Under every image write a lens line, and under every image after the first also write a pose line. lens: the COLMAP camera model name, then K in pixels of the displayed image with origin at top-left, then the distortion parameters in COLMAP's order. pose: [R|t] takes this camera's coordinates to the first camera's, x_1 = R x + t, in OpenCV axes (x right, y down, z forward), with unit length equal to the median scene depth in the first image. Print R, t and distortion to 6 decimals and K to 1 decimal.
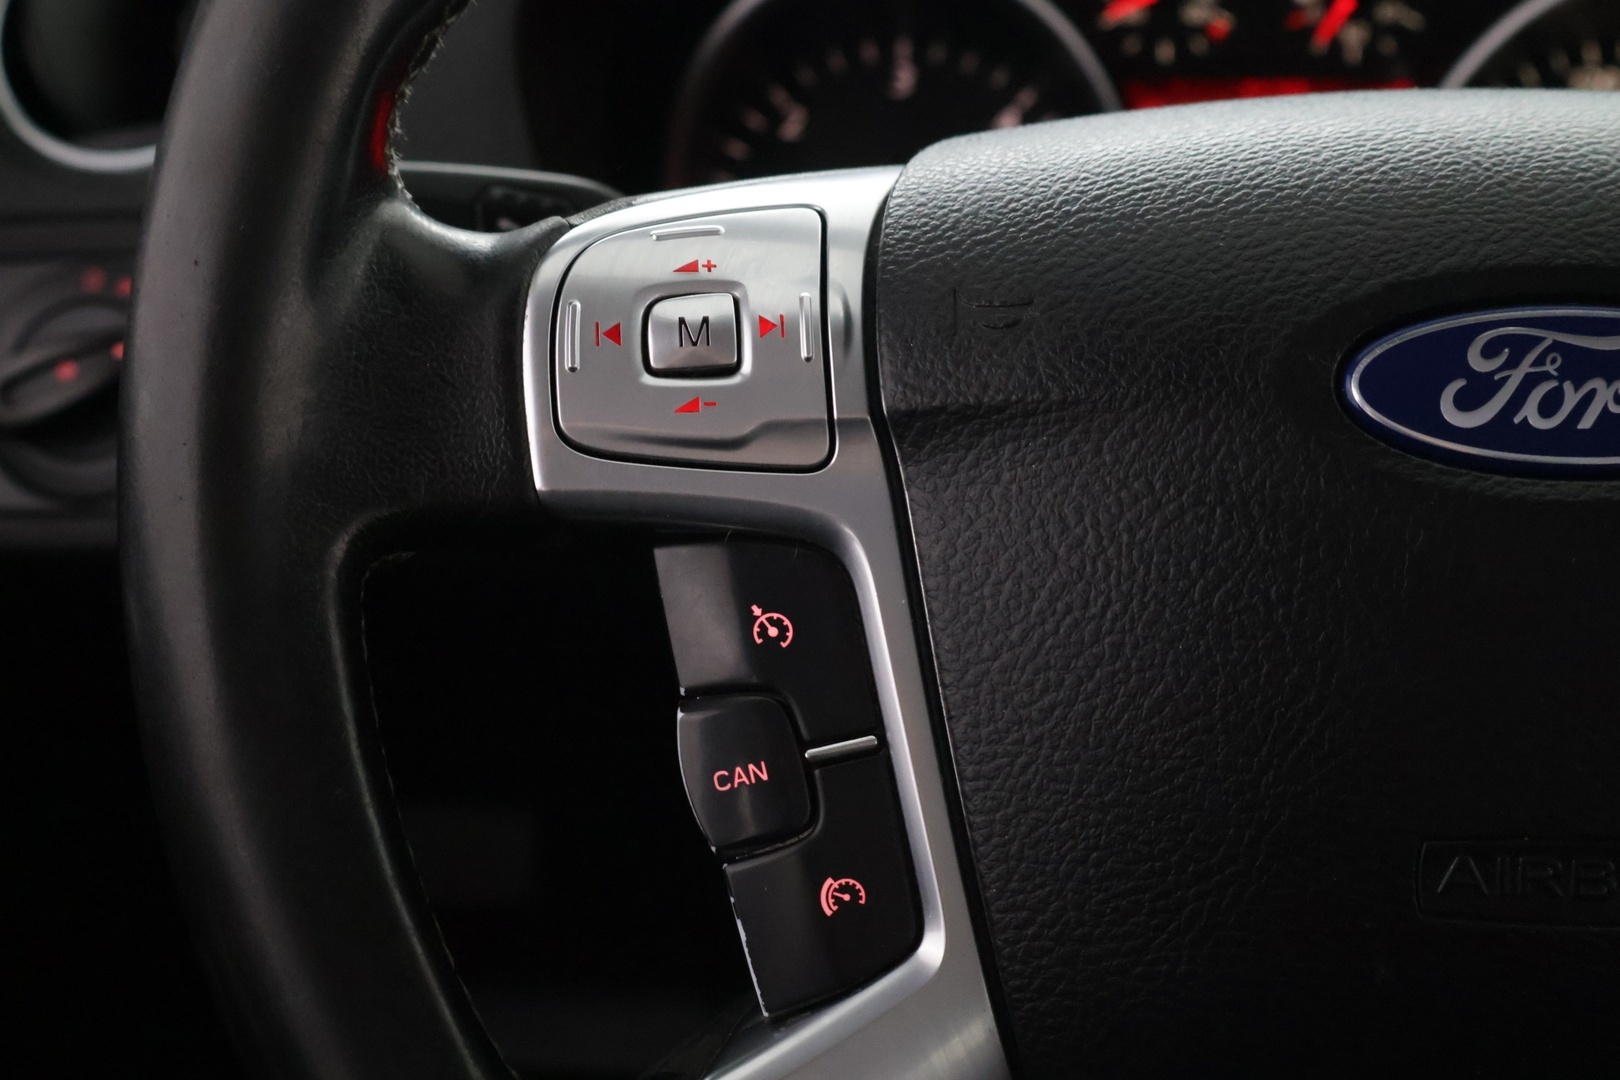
lens RADIAL K [[2191.8, 0, 797.4], [0, 2191.8, 549.0], [0, 0, 1]] dist [-0.042226, 0.000000]
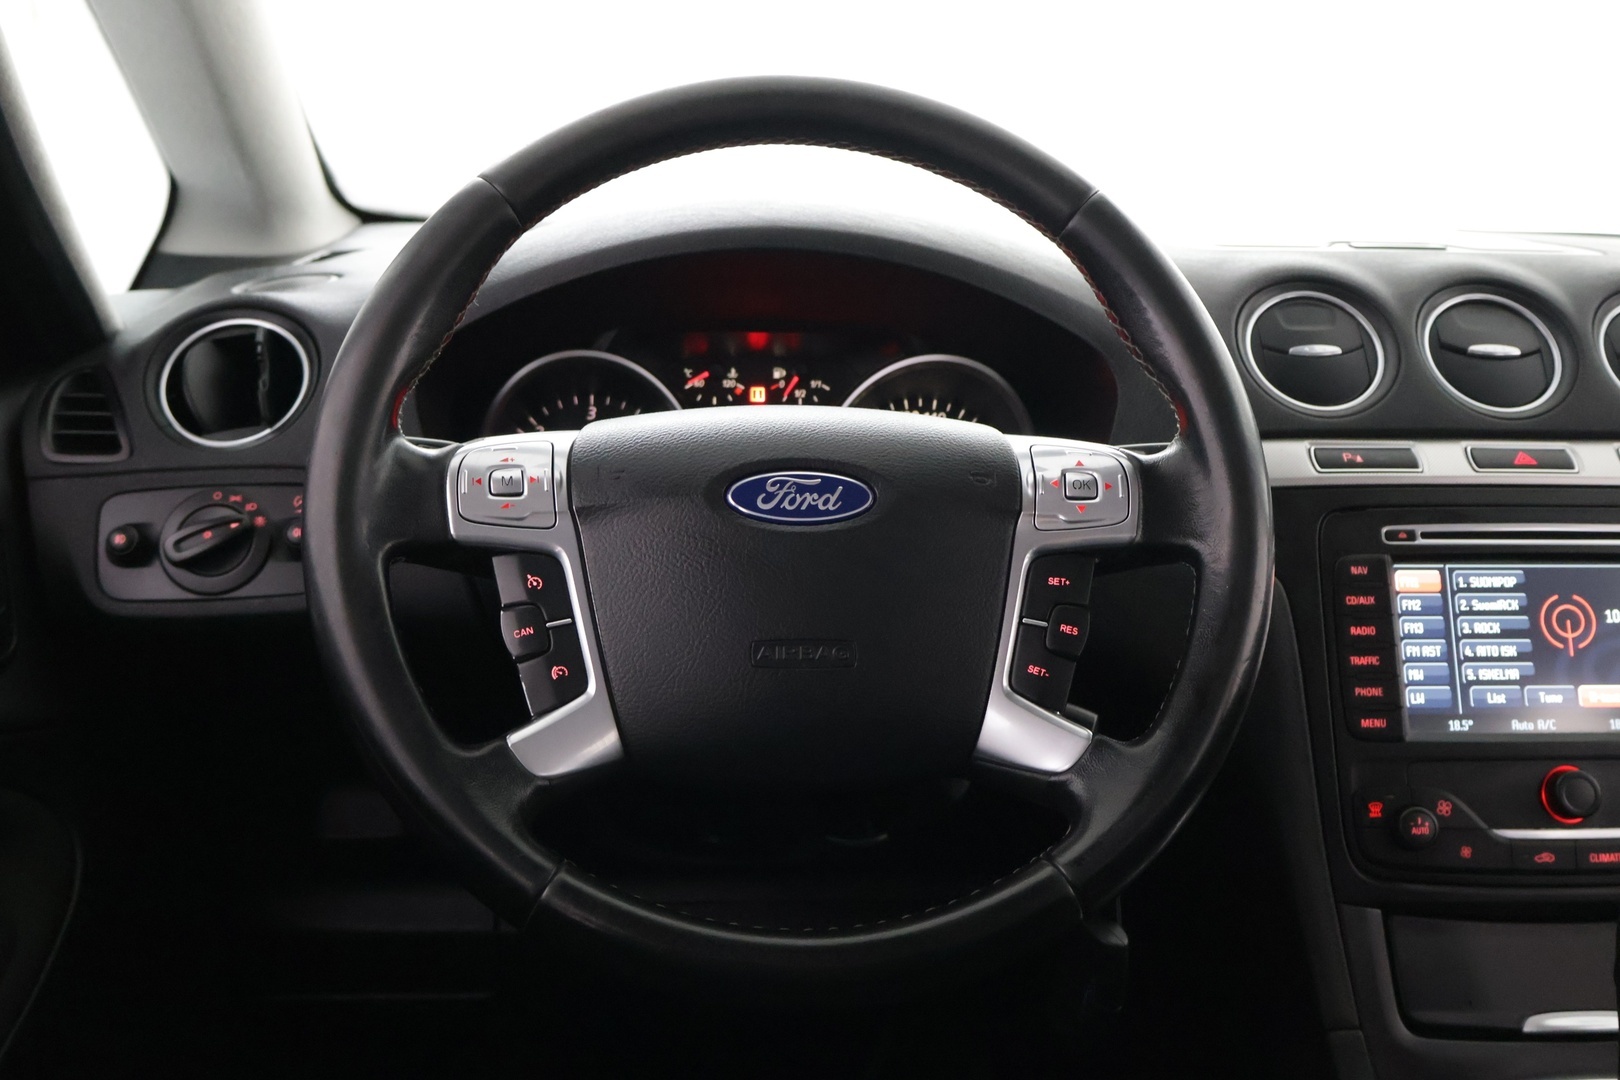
lens RADIAL K [[1624.7, 0, 814.2], [0, 1624.7, 537.6], [0, 0, 1]] dist [0.028370, 0.000000]
pose [[0.987055, -0.003299, 0.160346, 0.008760], [0.028032, 0.987947, -0.152231, 0.314513], [-0.157911, 0.154755, 0.975251, -1.160132]]
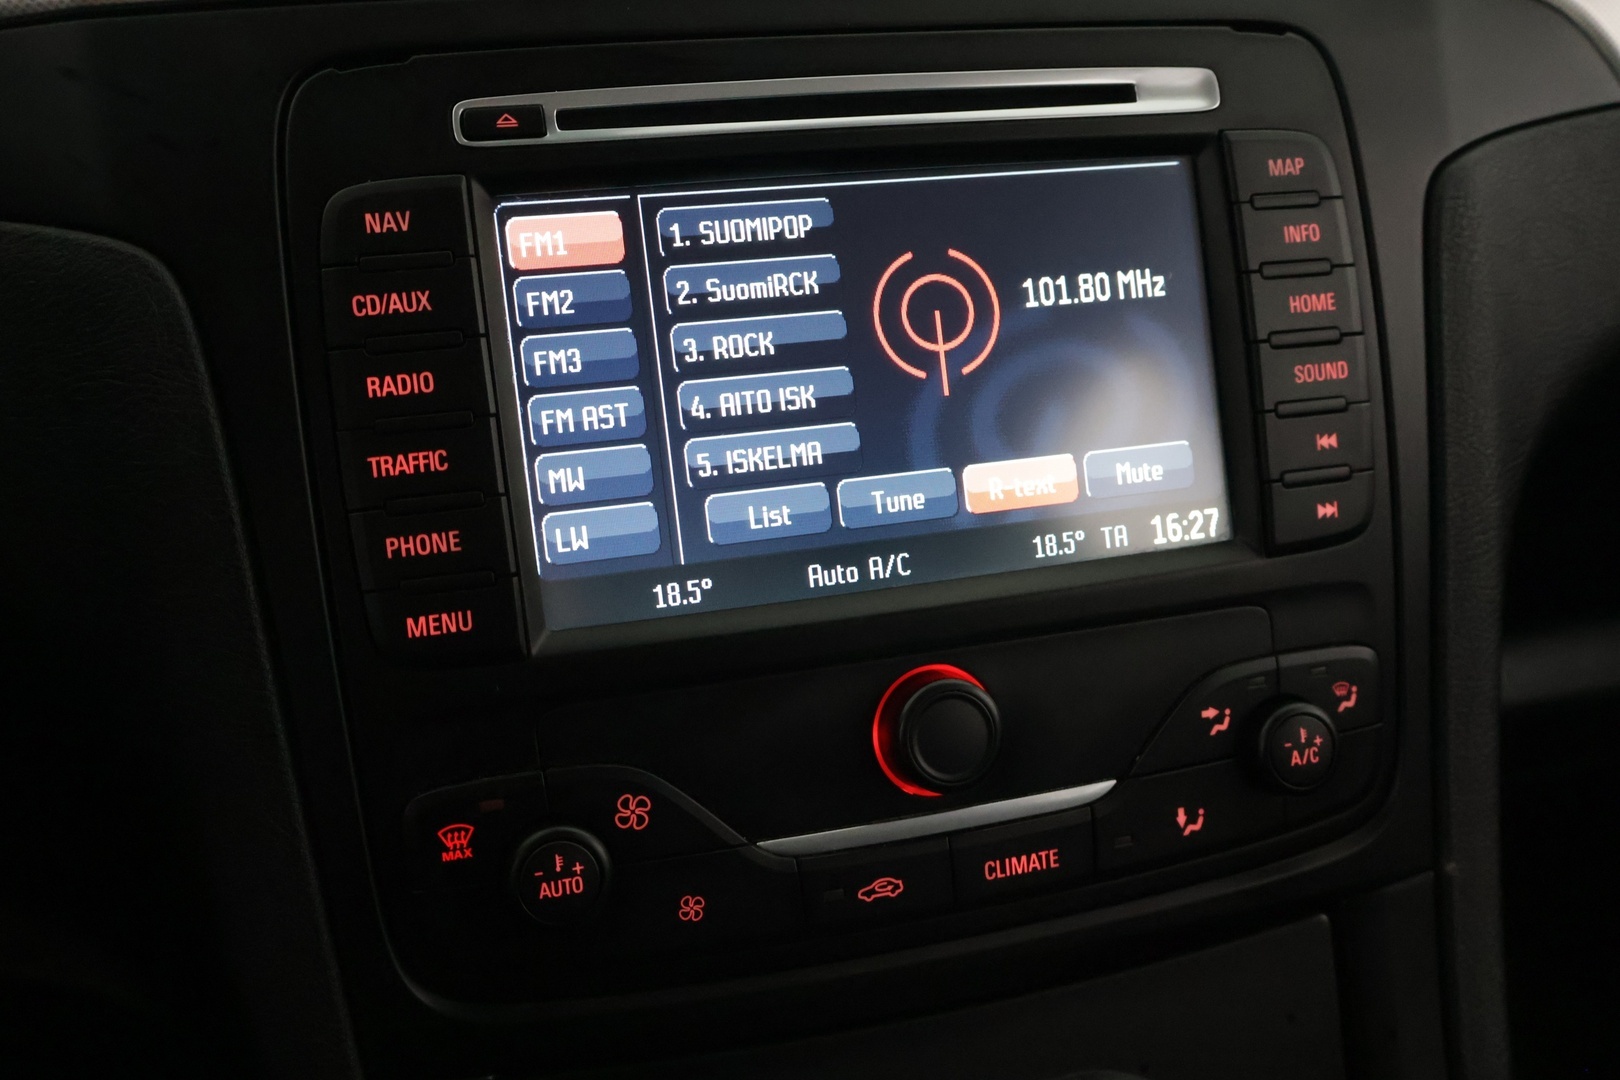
lens RADIAL K [[1624.7, 0, 809.3], [0, 1624.7, 543.2], [0, 0, 1]] dist [0.028370, 0.000000]
pose [[0.934406, -0.134572, 0.329813, 1.250930], [0.120011, 0.990693, 0.064221, 0.142070], [-0.335386, -0.020427, 0.941859, 0.331417]]
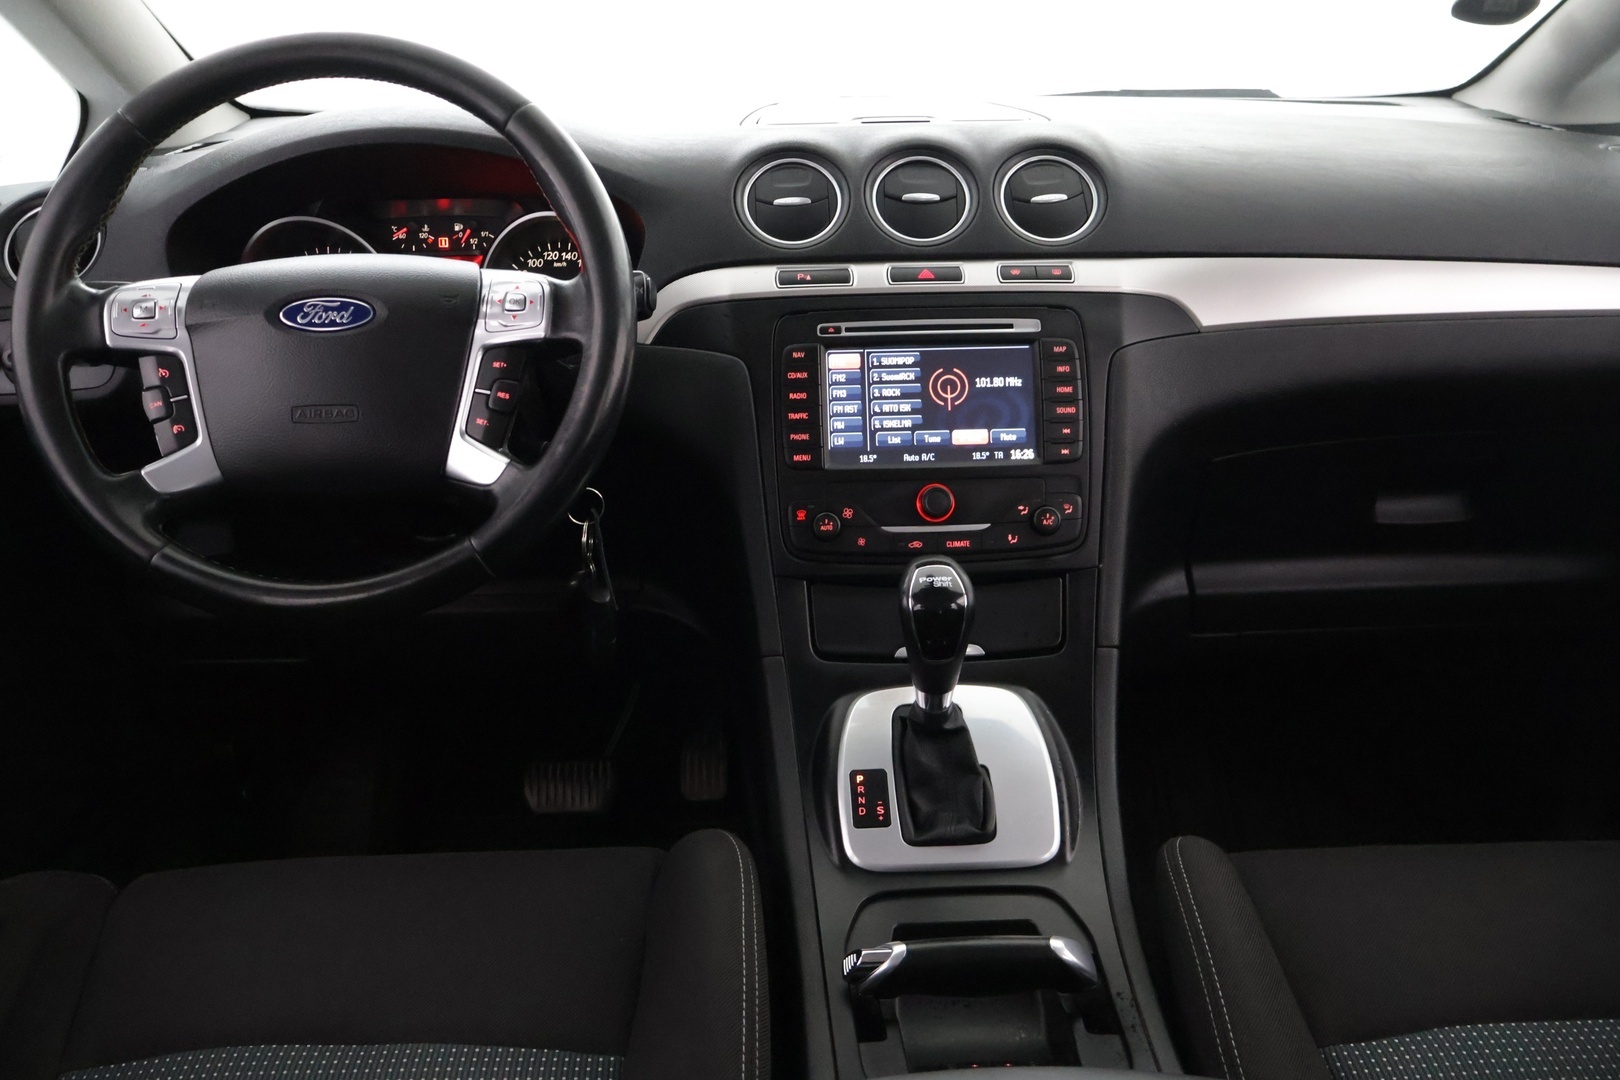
lens RADIAL K [[1375.0, 0, 815.0], [0, 1375.0, 530.8], [0, 0, 1]] dist [-0.004742, 0.032605]
pose [[0.994826, -0.040339, 0.093246, 1.072748], [0.042768, 0.998792, -0.024206, 0.497950], [-0.092157, 0.028069, 0.995349, -2.006031]]
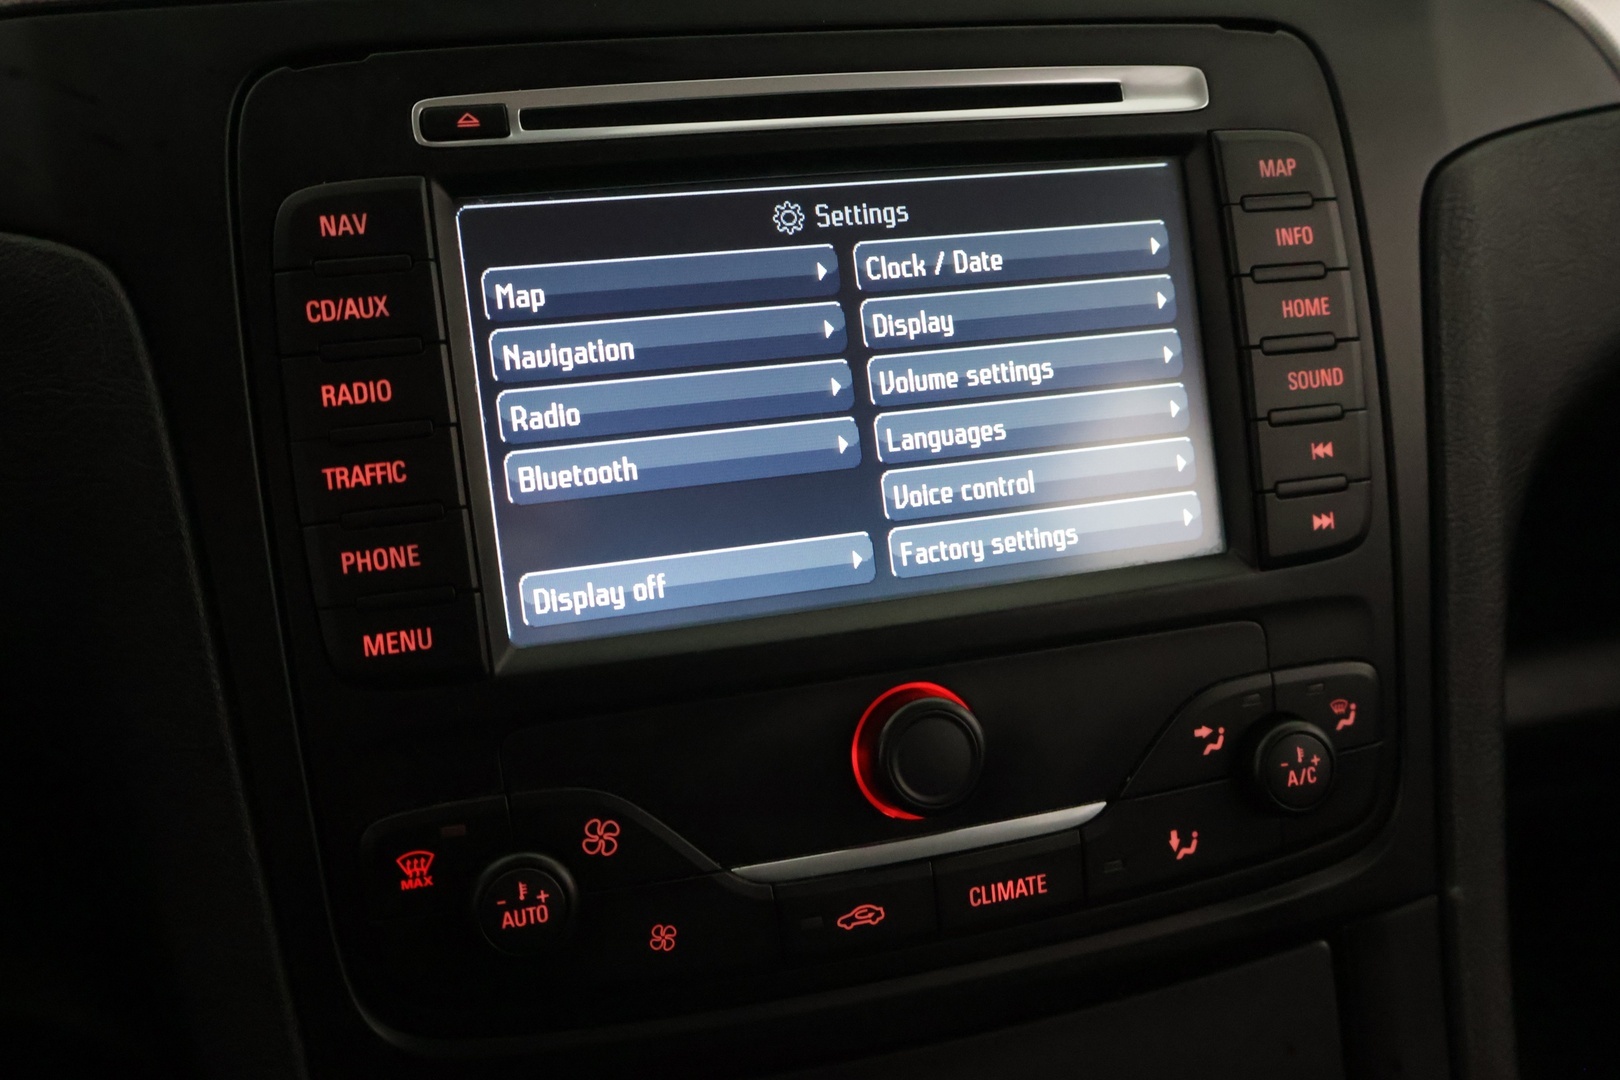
lens RADIAL K [[1624.7, 0, 813.1], [0, 1624.7, 542.5], [0, 0, 1]] dist [0.028370, 0.000000]
pose [[0.934542, -0.133690, 0.329786, 1.283227], [0.124010, 0.991004, 0.050320, 0.152548], [-0.333547, -0.006129, 0.942714, 0.362552]]
